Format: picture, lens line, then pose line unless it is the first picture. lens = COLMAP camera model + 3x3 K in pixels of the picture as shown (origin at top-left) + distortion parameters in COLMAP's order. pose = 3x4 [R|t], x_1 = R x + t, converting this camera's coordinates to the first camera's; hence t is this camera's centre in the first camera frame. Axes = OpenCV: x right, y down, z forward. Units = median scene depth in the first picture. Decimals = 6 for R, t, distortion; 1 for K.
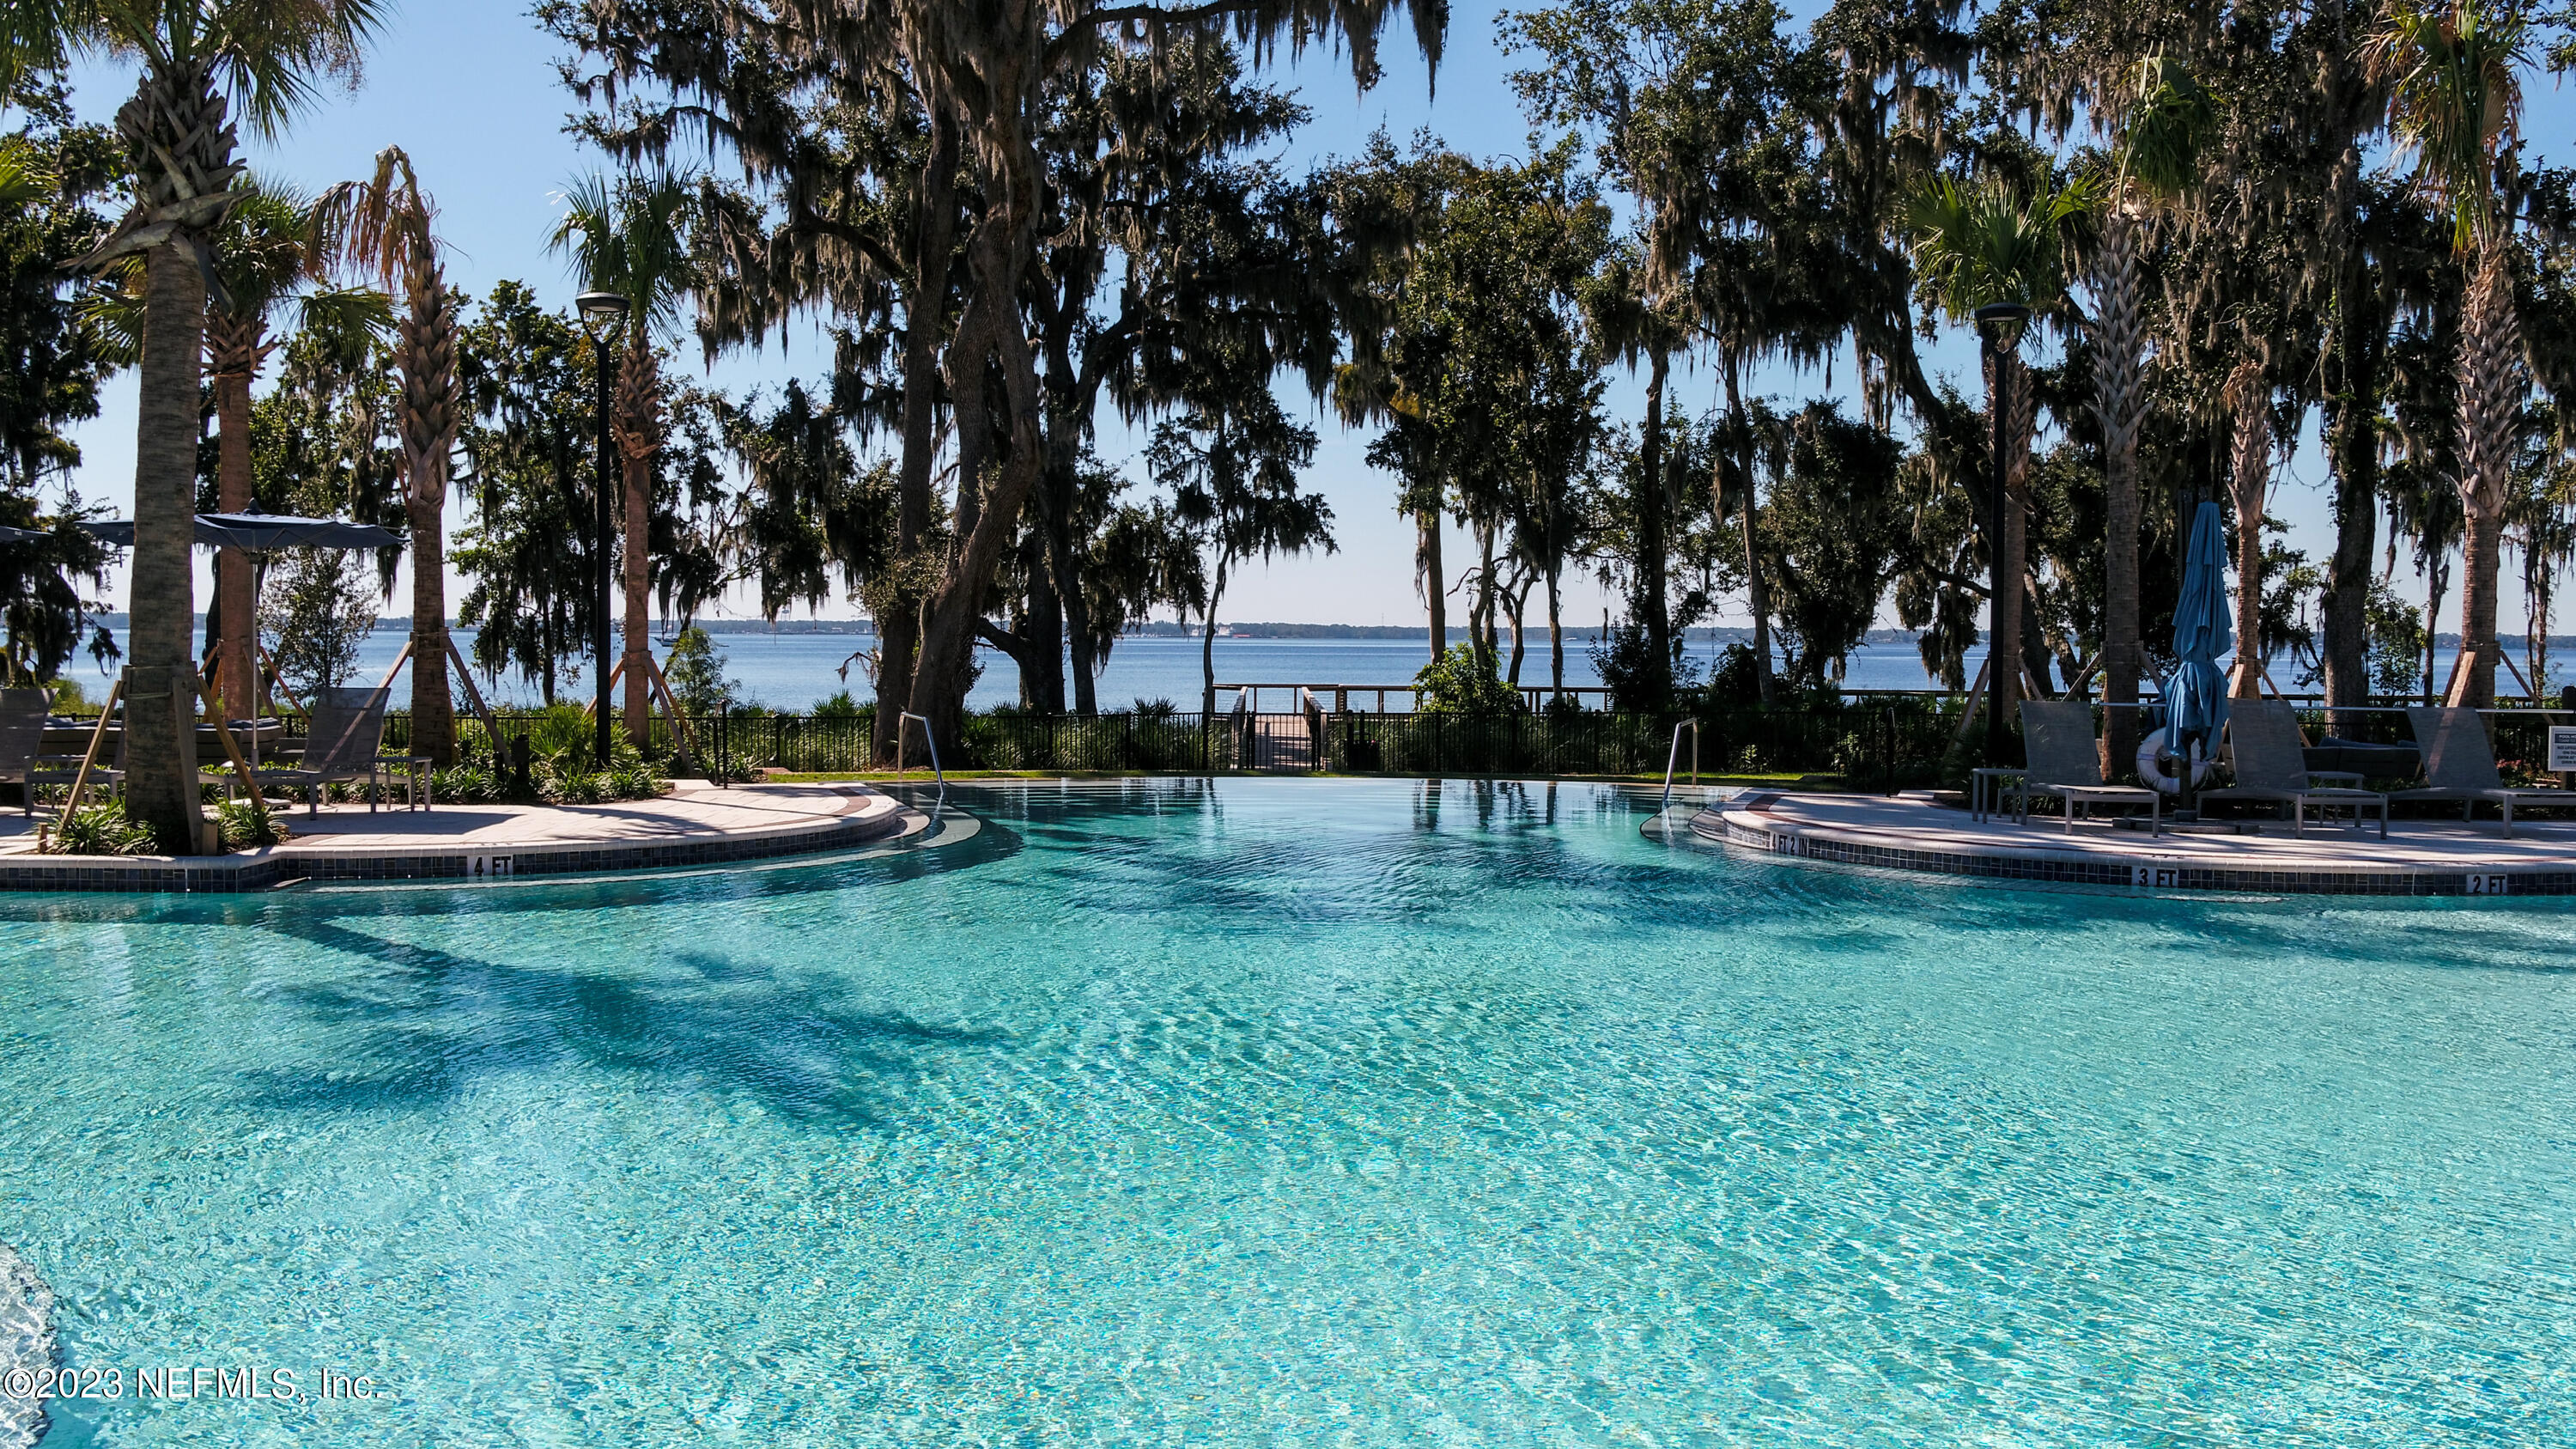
lens RADIAL K [[2268.4, 0, 1288.0], [0, 2268.4, 724.5], [0, 0, 1]] dist [0.001594, -0.160693]
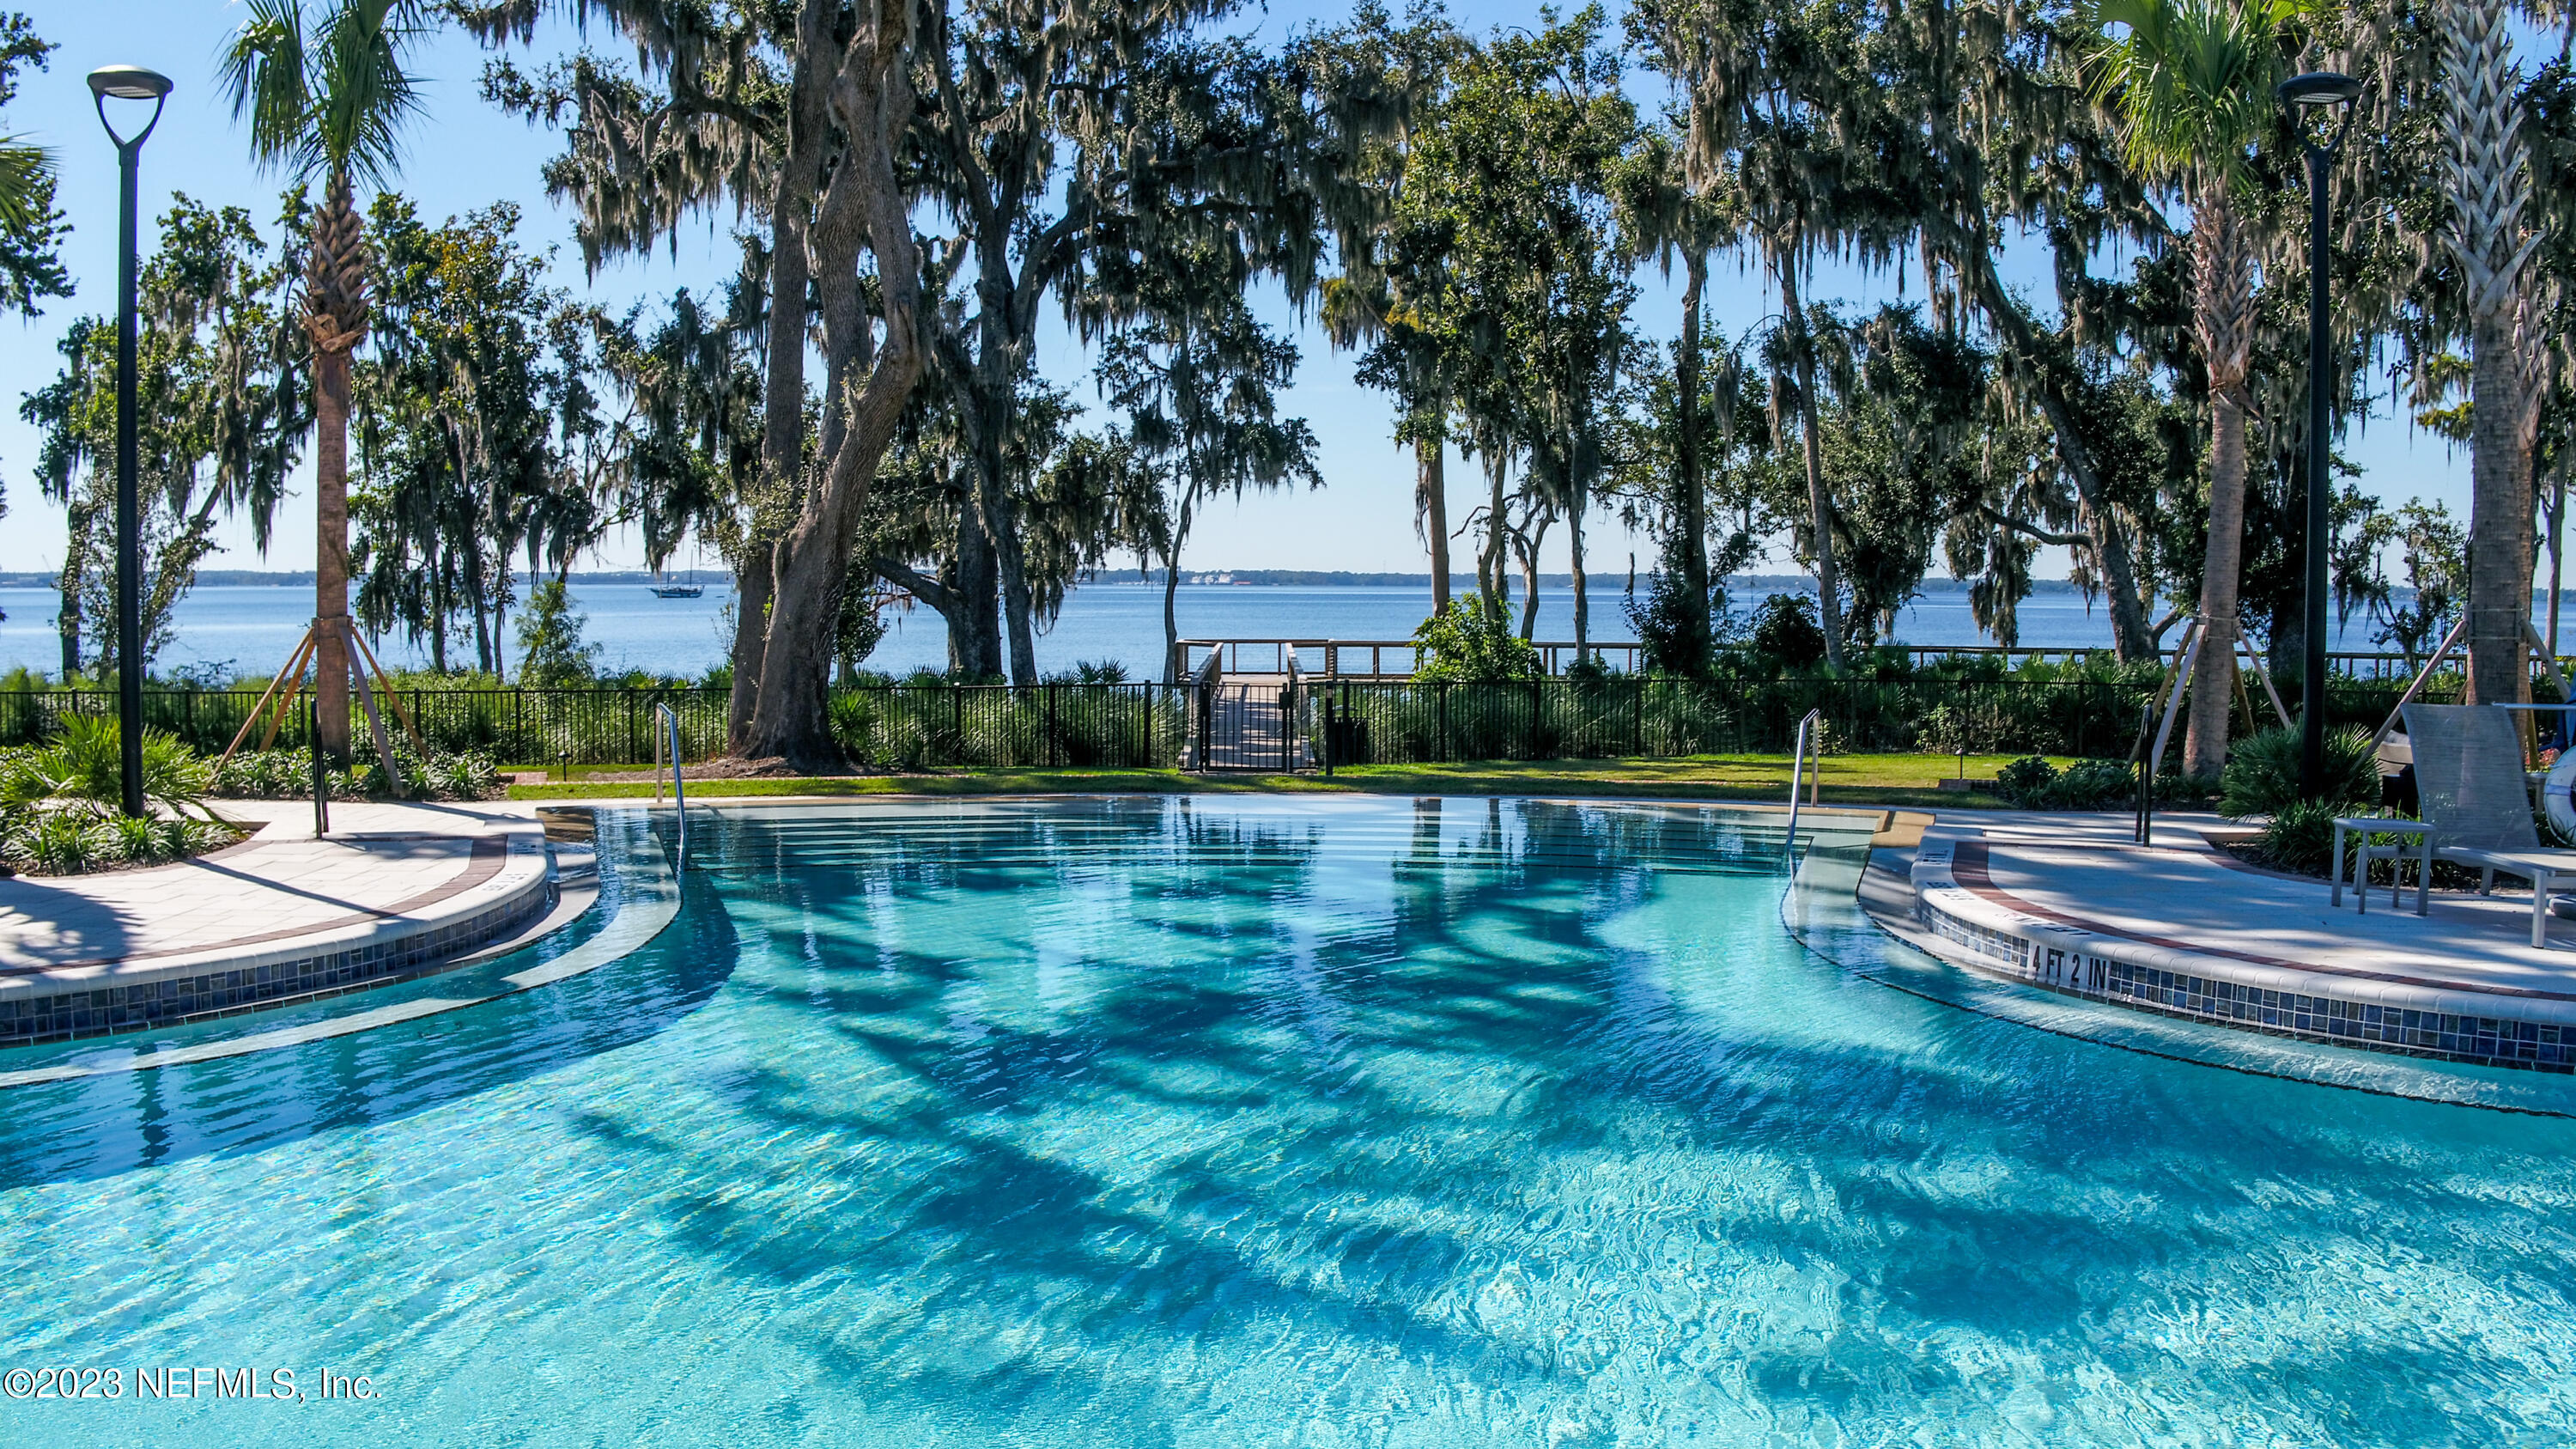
lens RADIAL K [[2358.8, 0, 1288.0], [0, 2358.8, 724.5], [0, 0, 1]] dist [-0.230779, -0.000419]
pose [[0.999996, -0.002375, 0.001233, 0.007826], [0.002349, 0.999784, 0.020641, -0.005299], [-0.001282, -0.020638, 0.999786, 0.121423]]
